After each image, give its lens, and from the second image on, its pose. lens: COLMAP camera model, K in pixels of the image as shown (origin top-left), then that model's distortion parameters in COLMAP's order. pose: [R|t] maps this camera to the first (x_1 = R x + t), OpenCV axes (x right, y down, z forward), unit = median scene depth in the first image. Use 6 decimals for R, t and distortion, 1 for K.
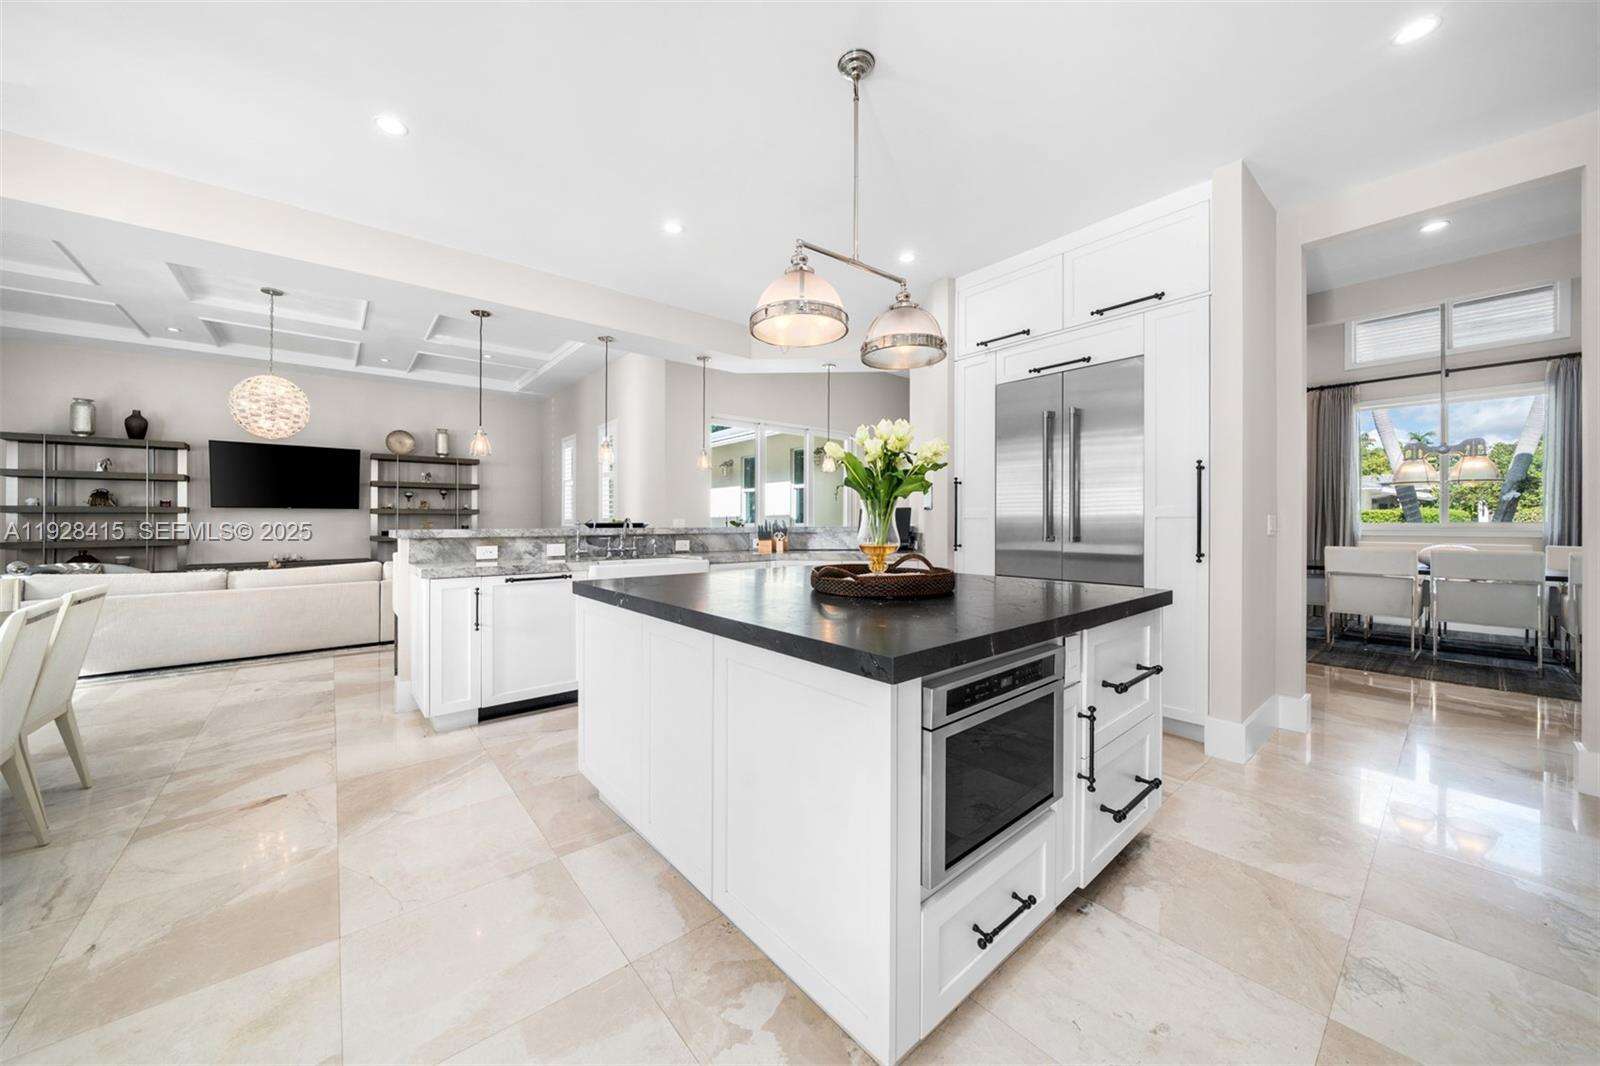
lens RADIAL K [[560.1, 0, 792.3], [0, 560.1, 520.2], [0, 0, 1]] dist [-0.002071, -0.000251]
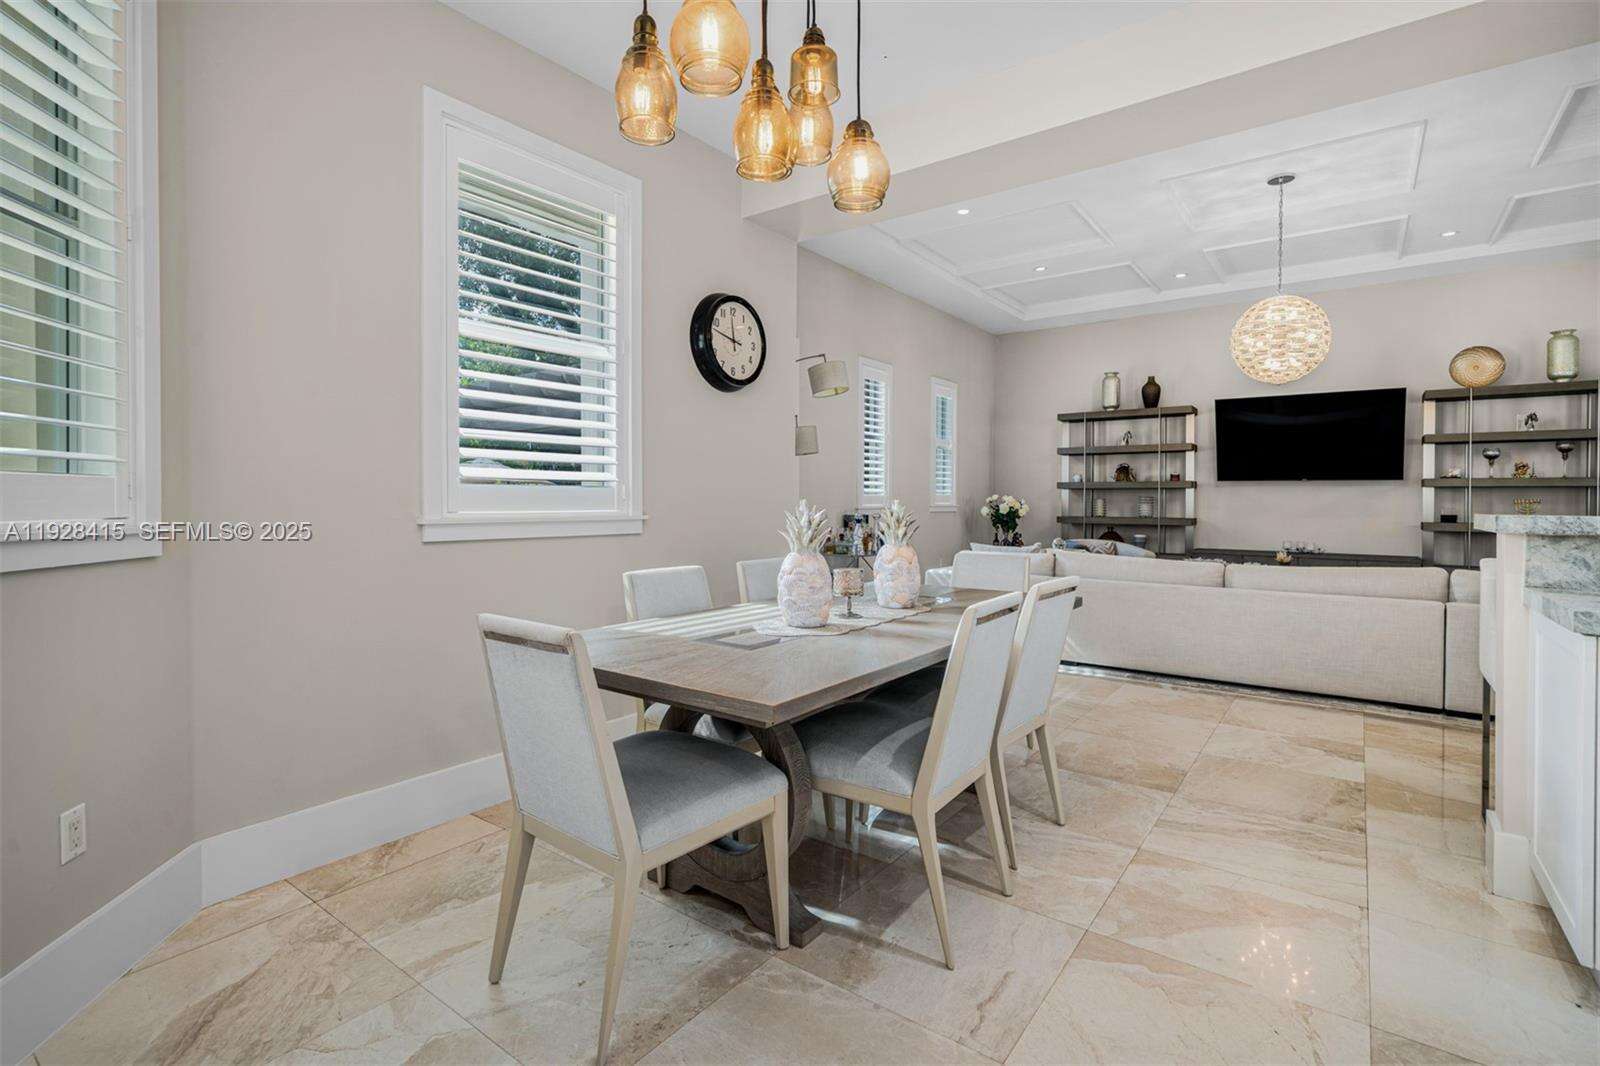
lens RADIAL K [[689.8, 0, 798.9], [0, 689.8, 499.6], [0, 0, 1]] dist [-0.007613, 0.000318]
pose [[0.196021, 0.005017, -0.980587, -0.179409], [-0.003706, 0.999984, 0.004376, 0.002563], [0.980593, 0.002776, 0.196036, 0.213197]]
